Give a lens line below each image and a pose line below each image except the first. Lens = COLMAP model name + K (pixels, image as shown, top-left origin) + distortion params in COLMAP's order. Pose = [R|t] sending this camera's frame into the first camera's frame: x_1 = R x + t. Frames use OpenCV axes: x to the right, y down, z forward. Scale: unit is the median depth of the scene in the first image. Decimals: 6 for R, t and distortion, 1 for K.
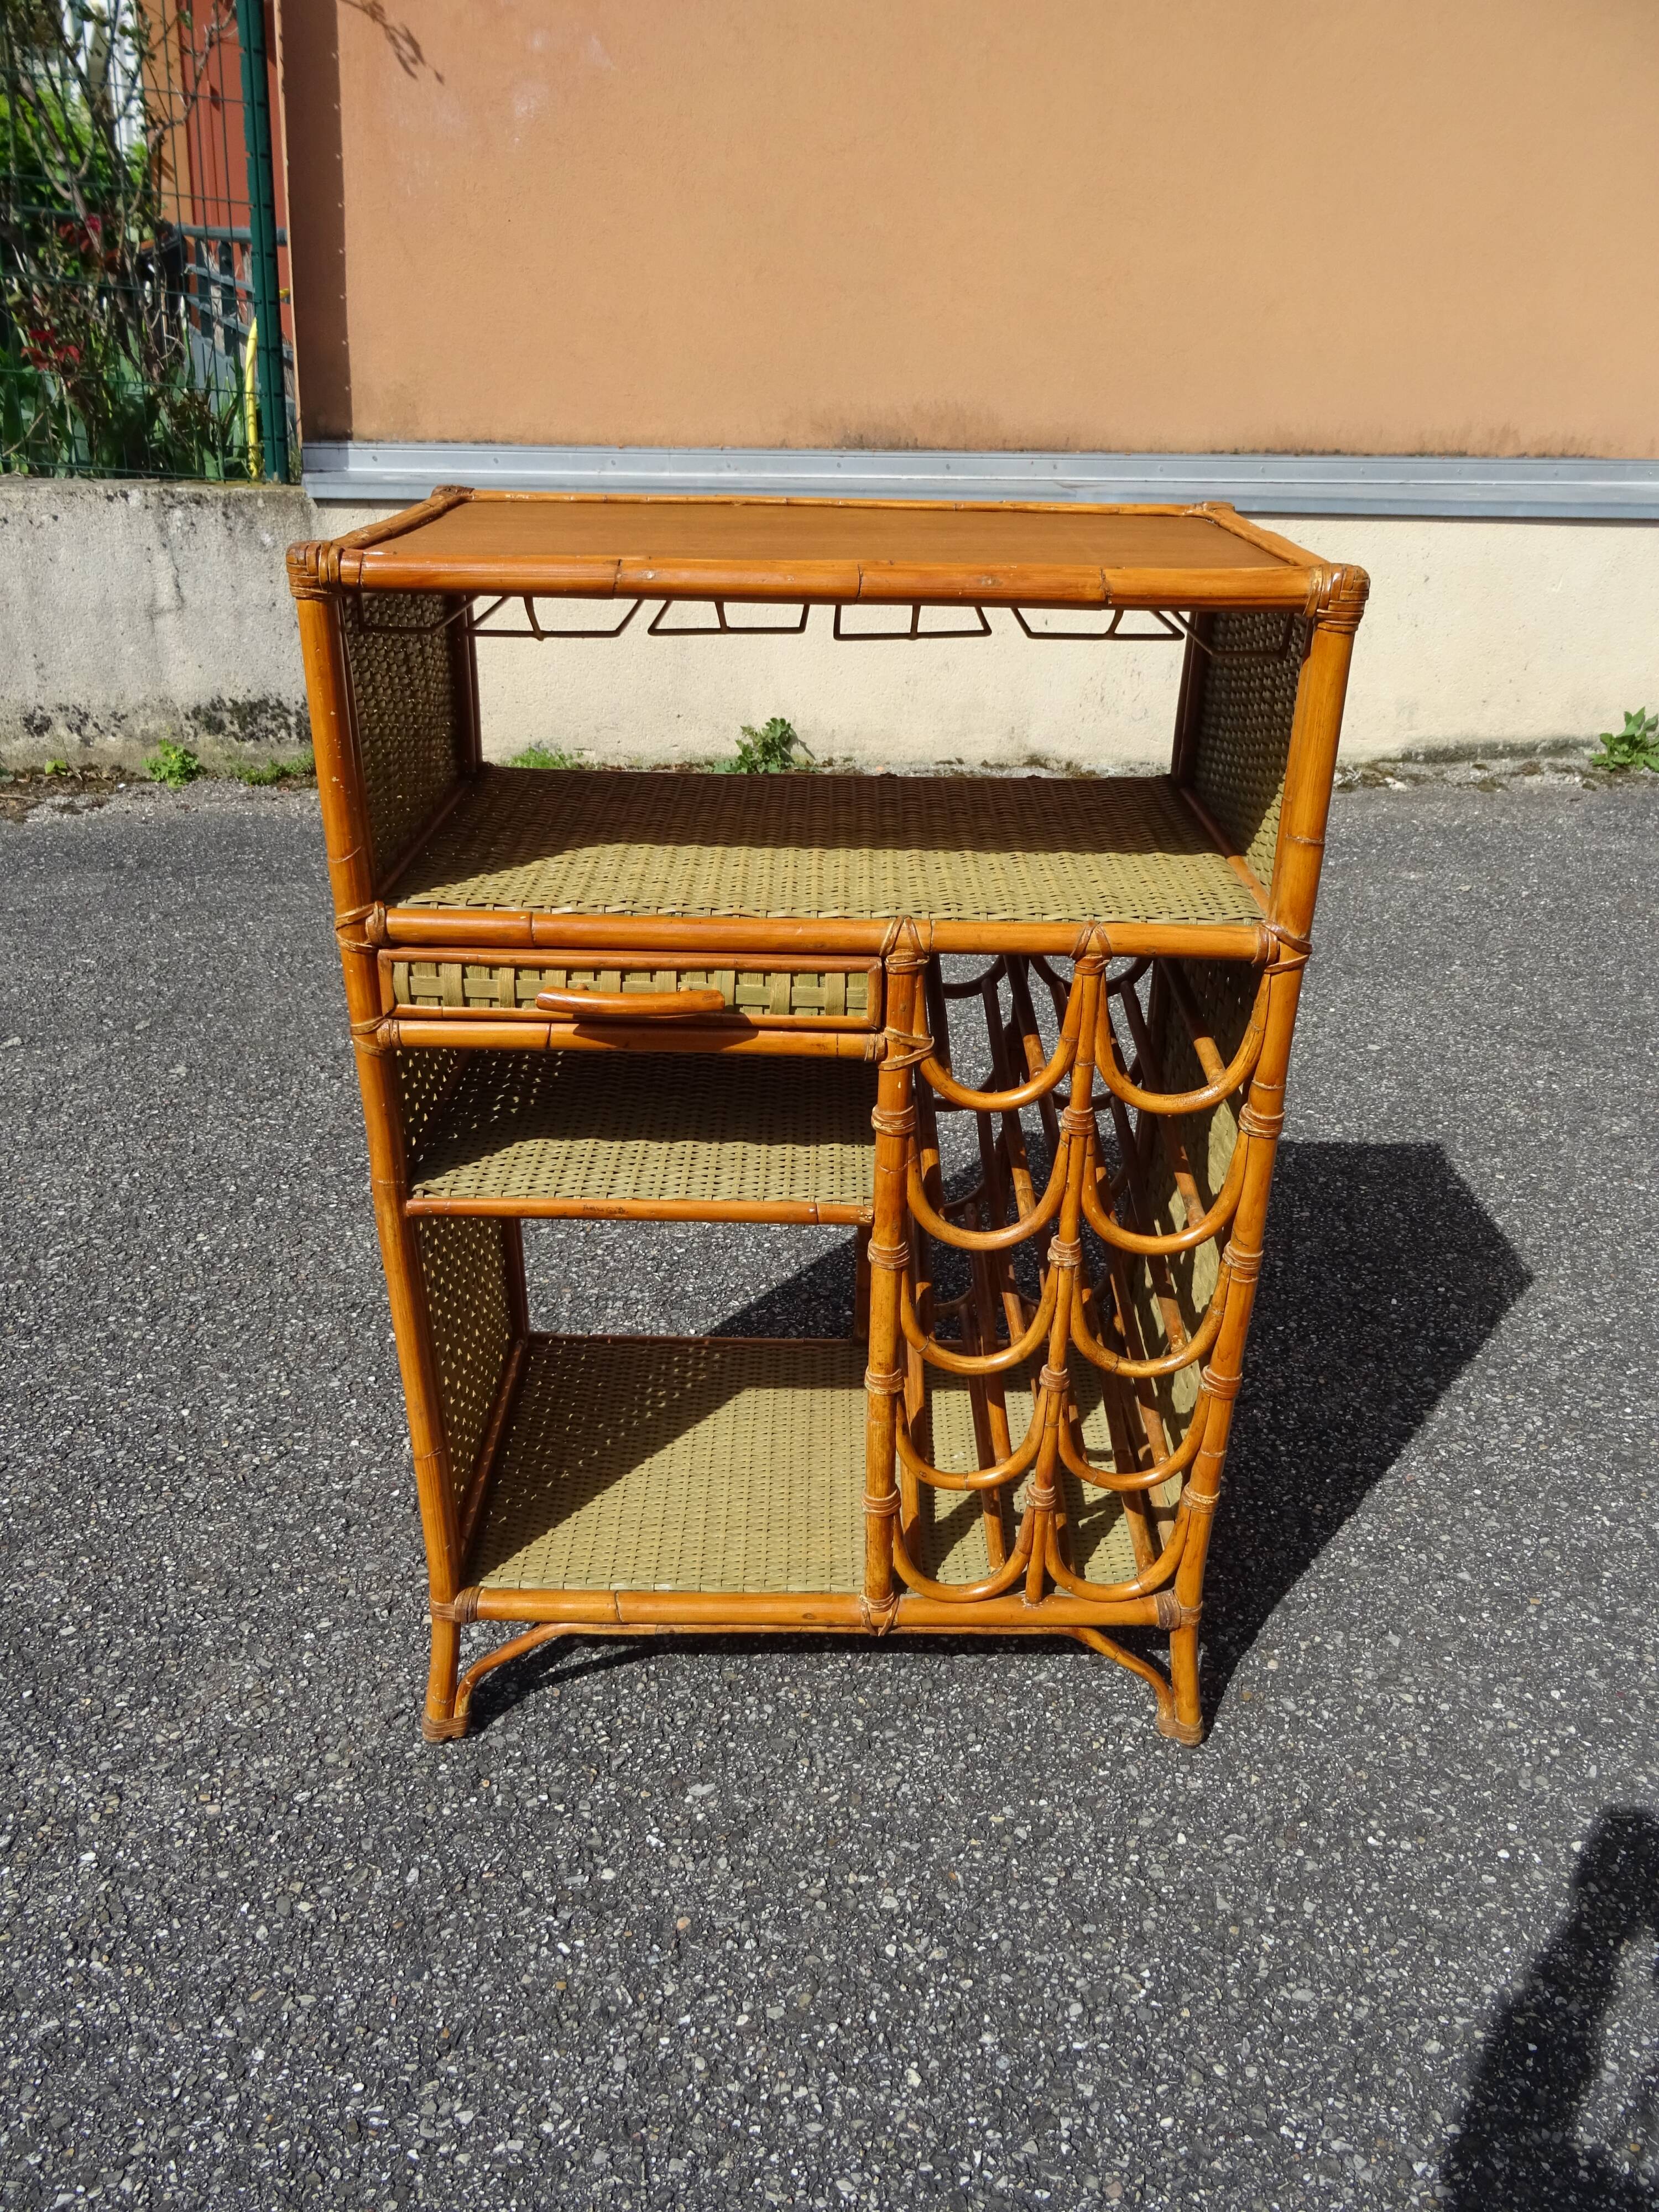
lens RADIAL K [[1586.7, 0, 836.6], [0, 1586.7, 1104.8], [0, 0, 1]] dist [0.001183, -0.010660]
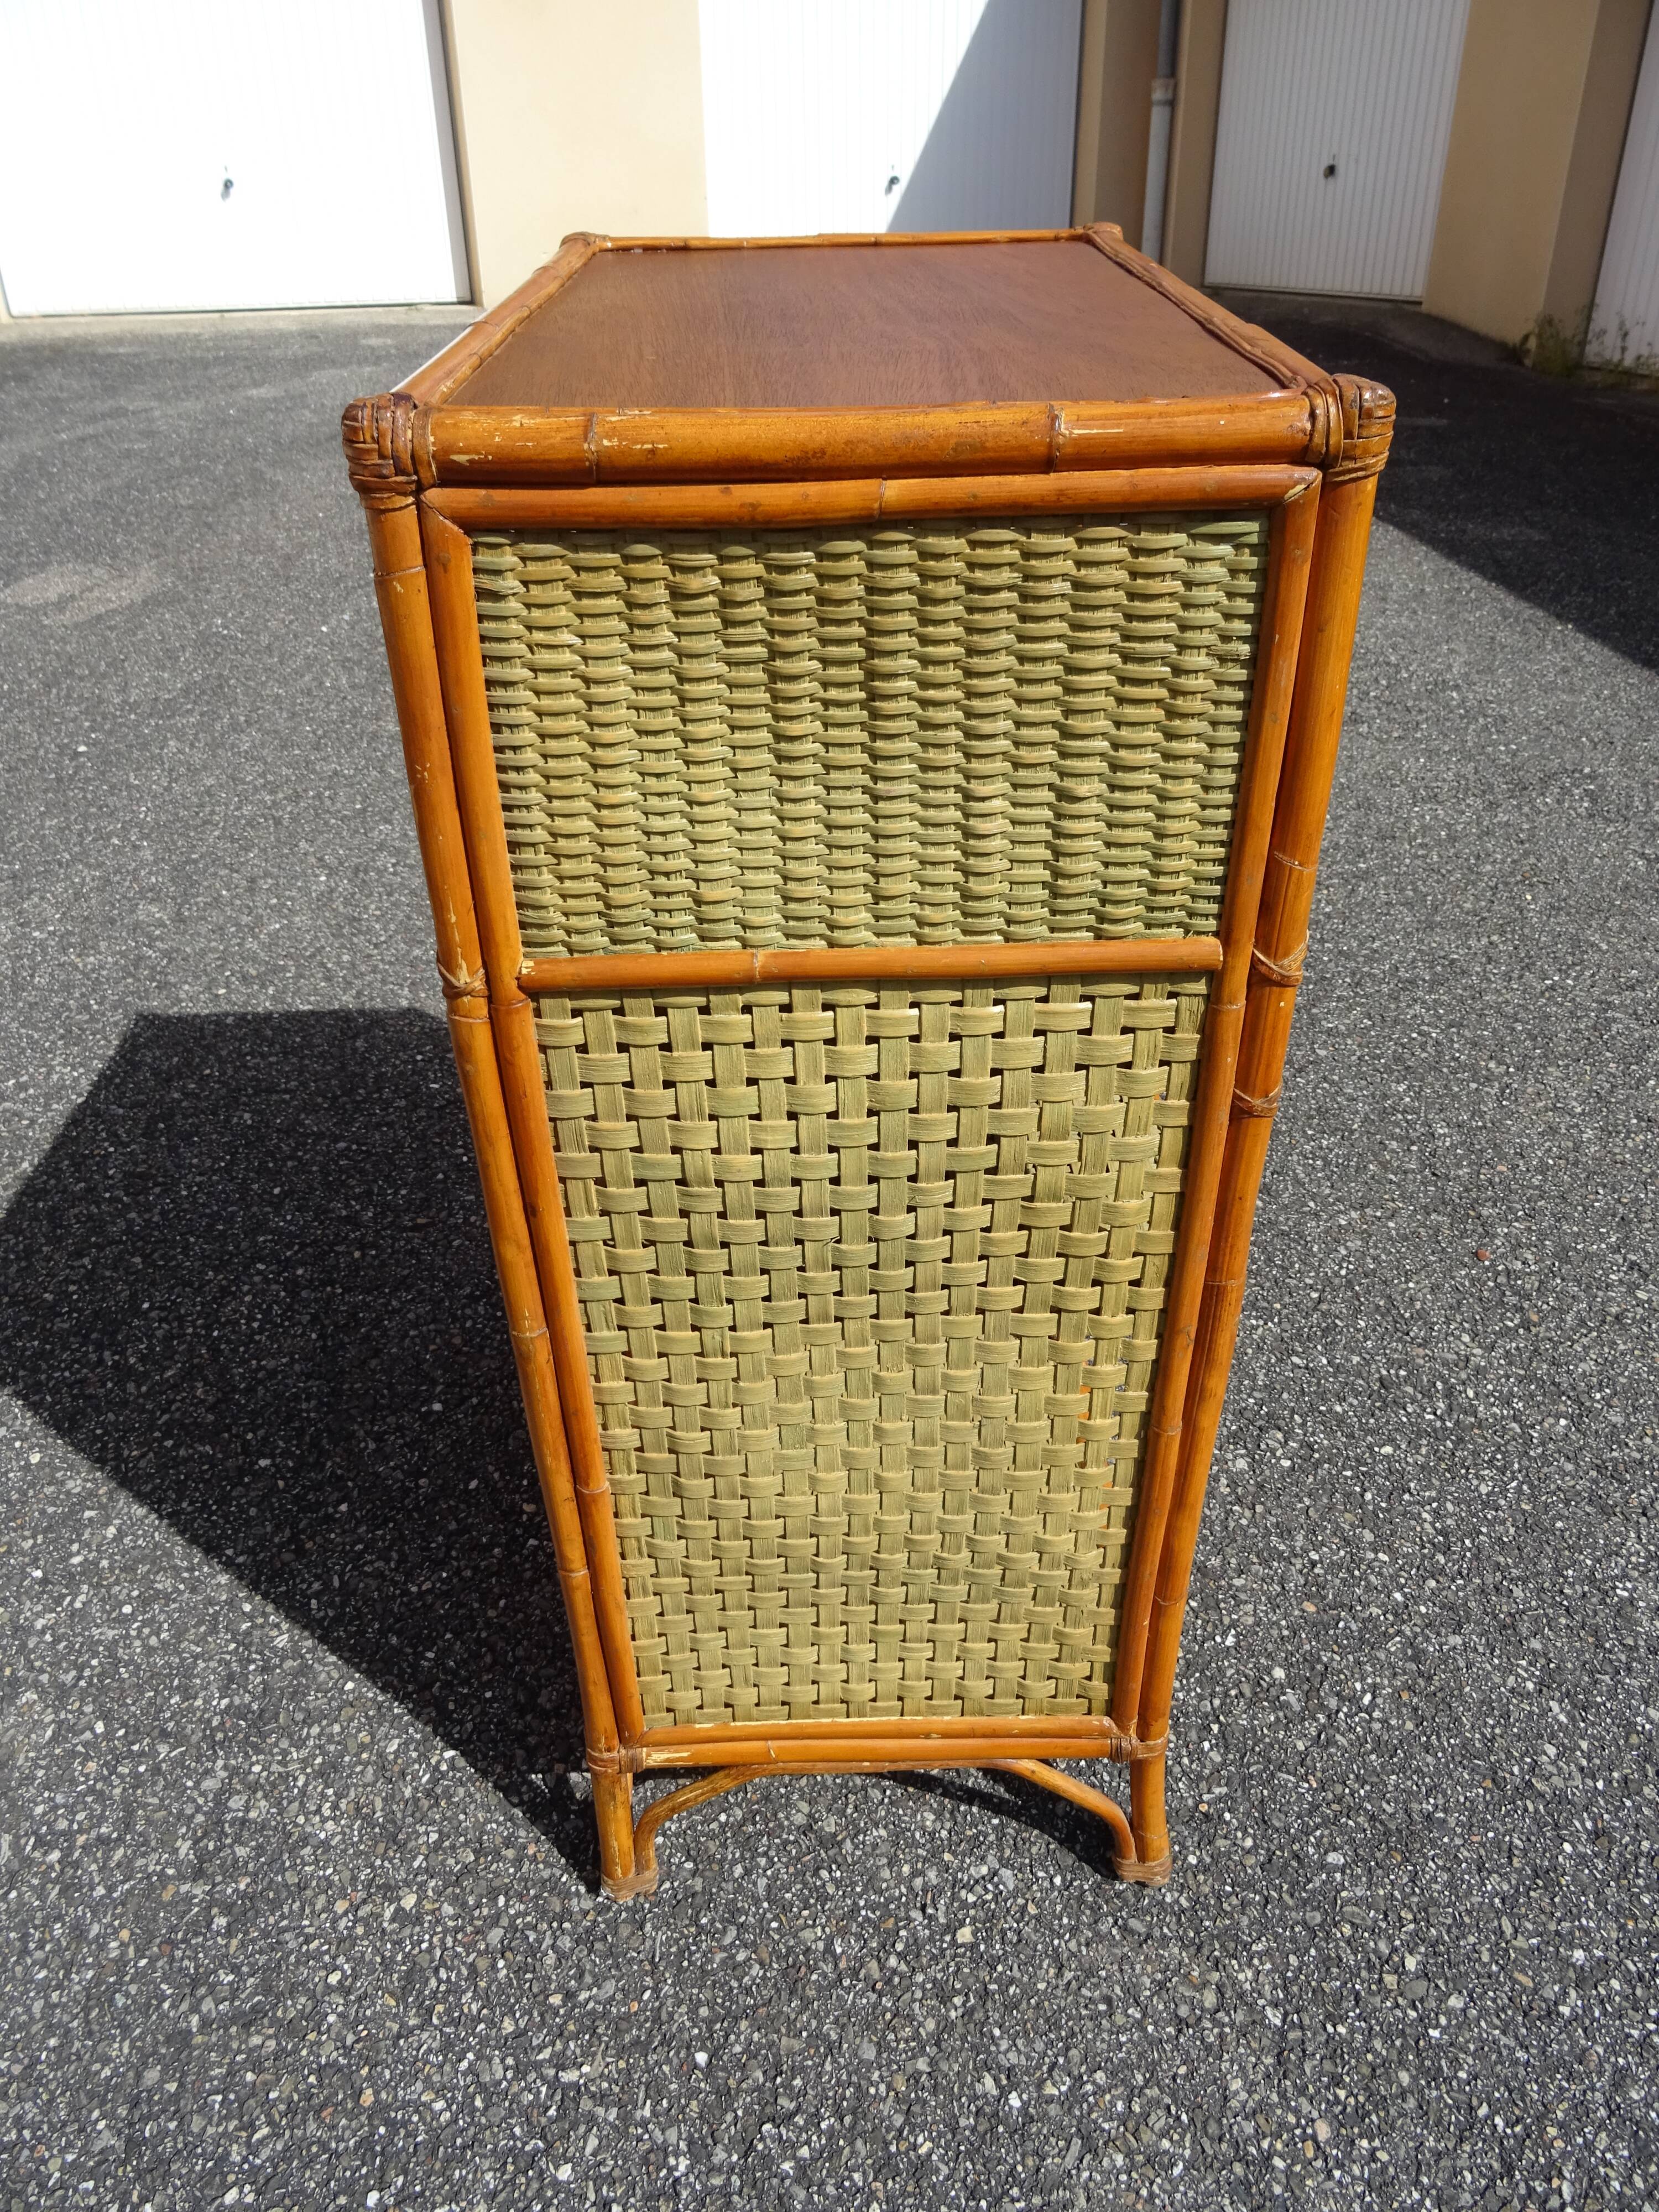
lens RADIAL K [[1586.7, 0, 831.4], [0, 1586.7, 1104.5], [0, 0, 1]] dist [0.001183, -0.010660]
pose [[-0.020771, -0.575250, 0.817714, -0.680102], [0.458628, 0.721277, 0.519057, -0.386769], [-0.888386, 0.385807, 0.248844, 0.777012]]
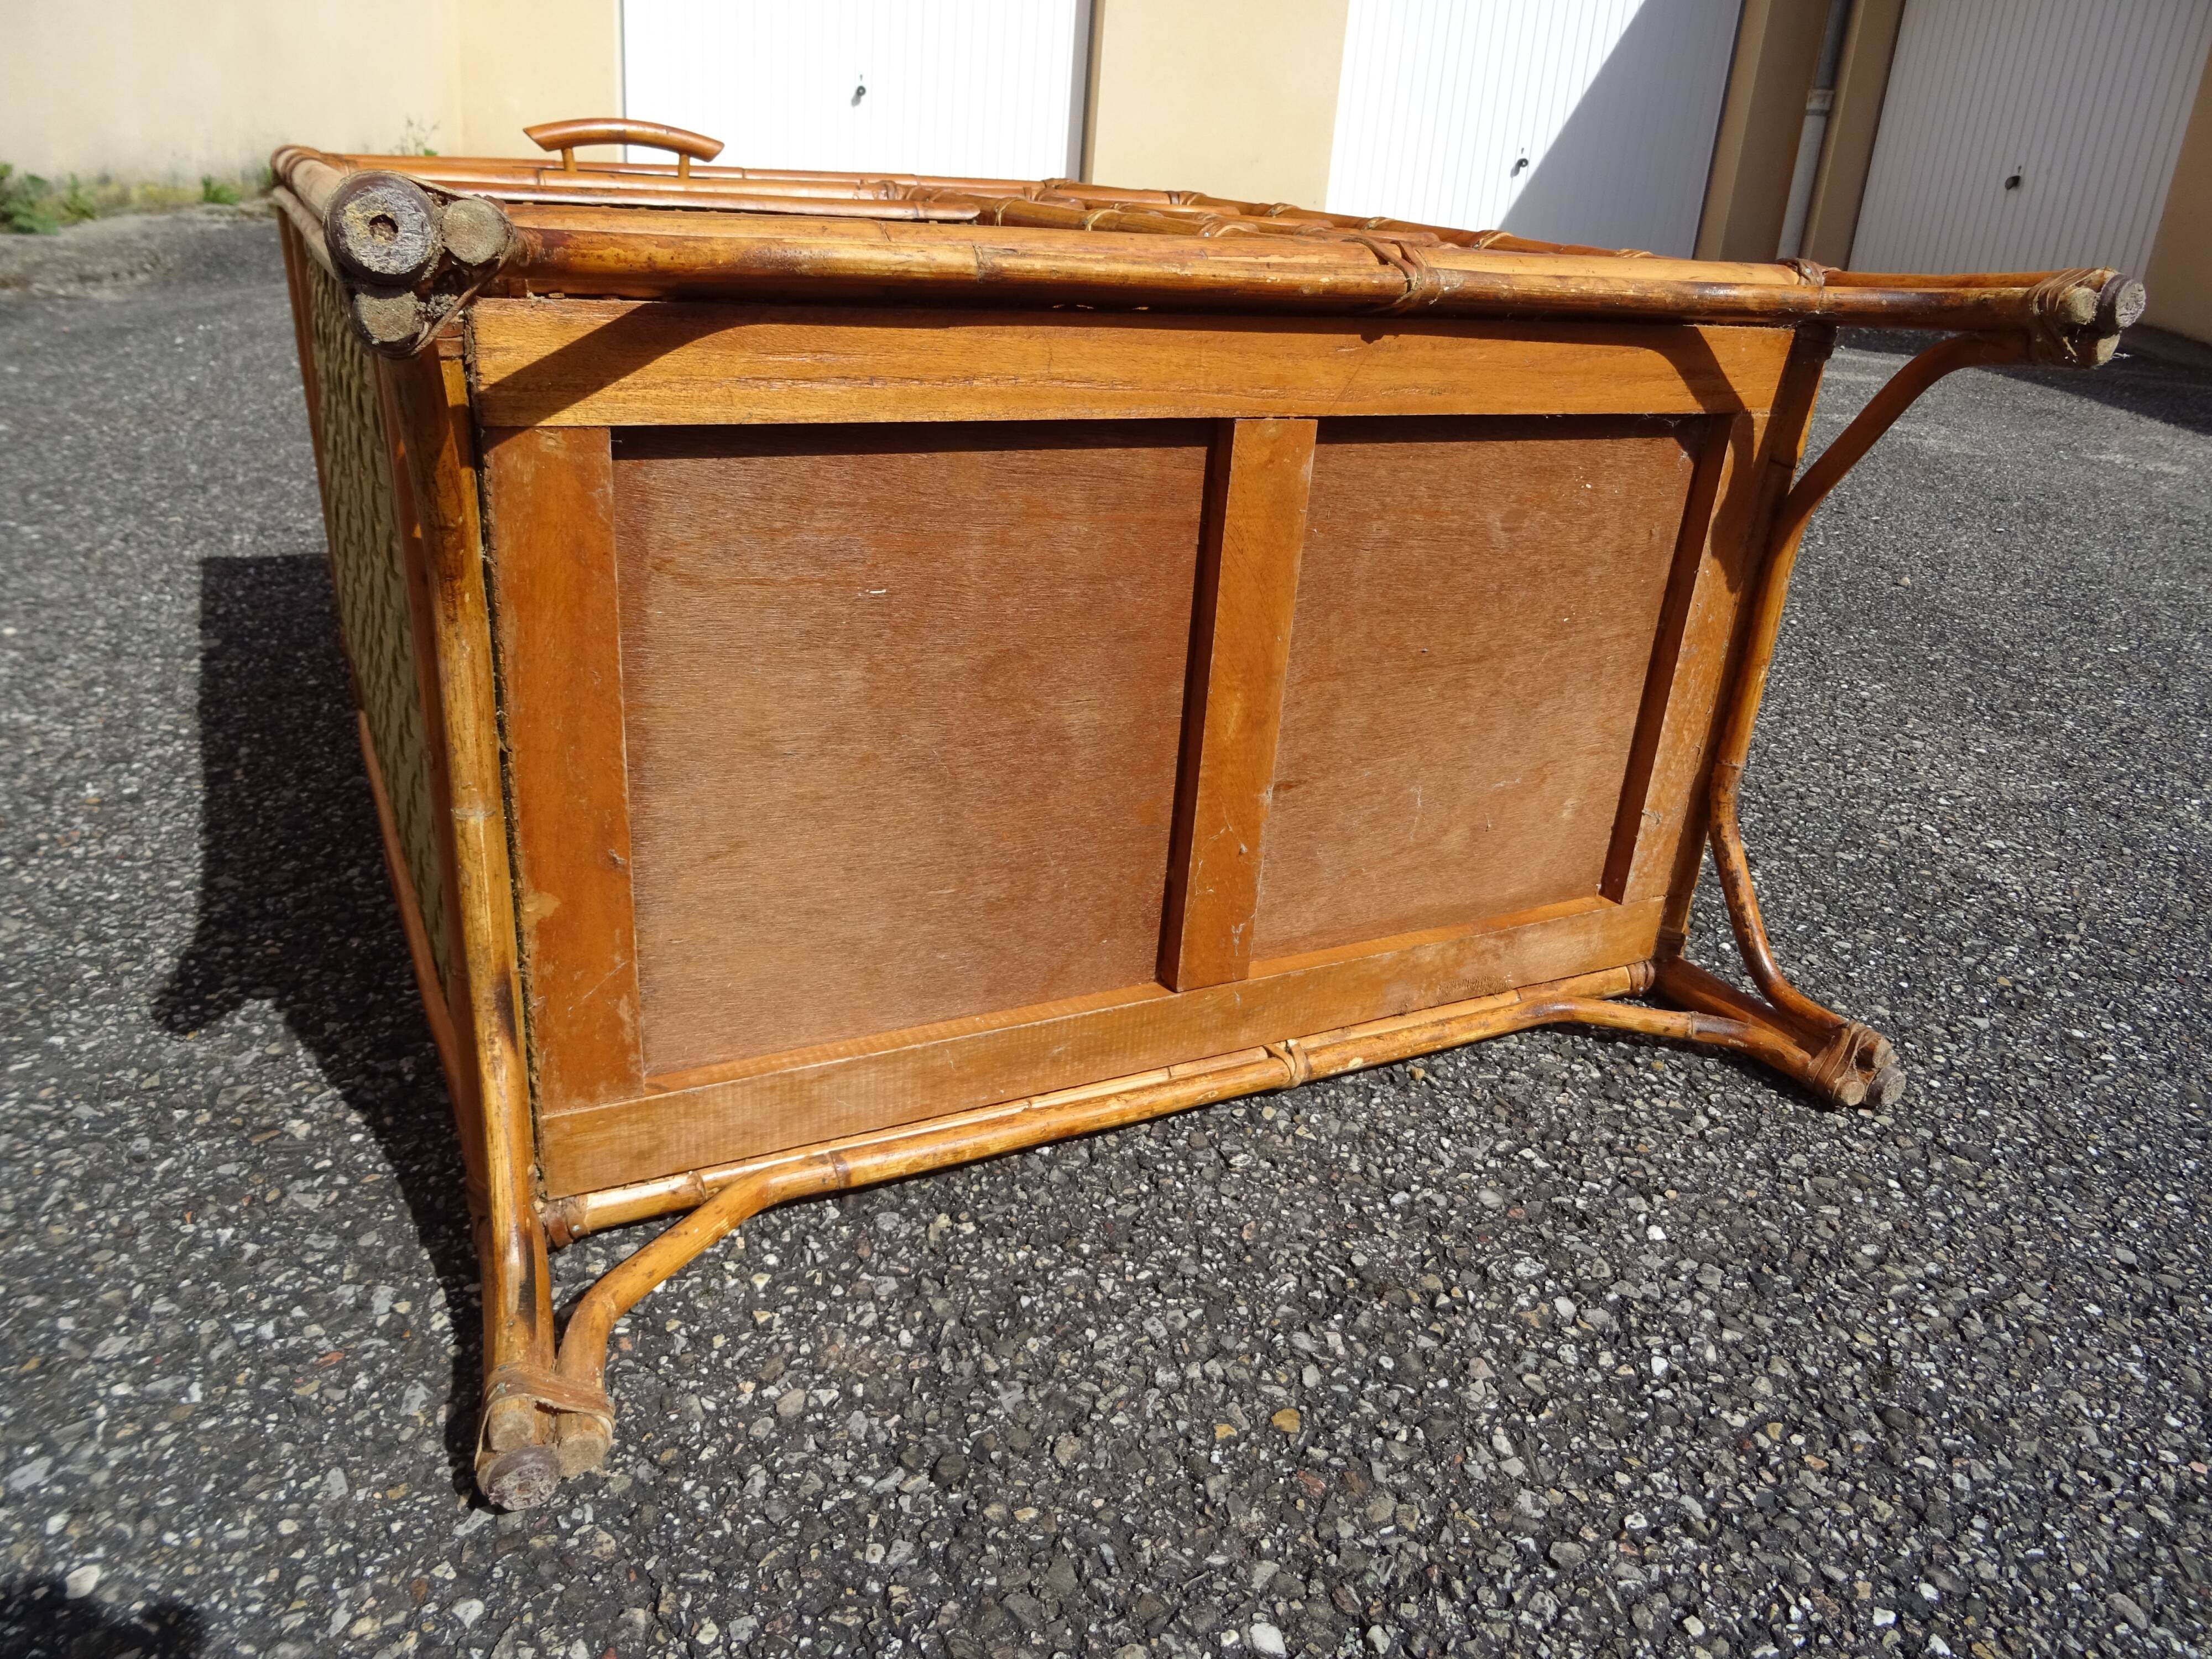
lens RADIAL K [[1586.7, 0, 1092.4], [0, 1586.7, 821.2], [0, 0, 1]] dist [0.001183, -0.010660]
pose [[0.148372, -0.407667, 0.900996, -0.153488], [0.387759, 0.862105, 0.326216, -0.084250], [-0.909741, 0.300968, 0.285989, 1.248877]]
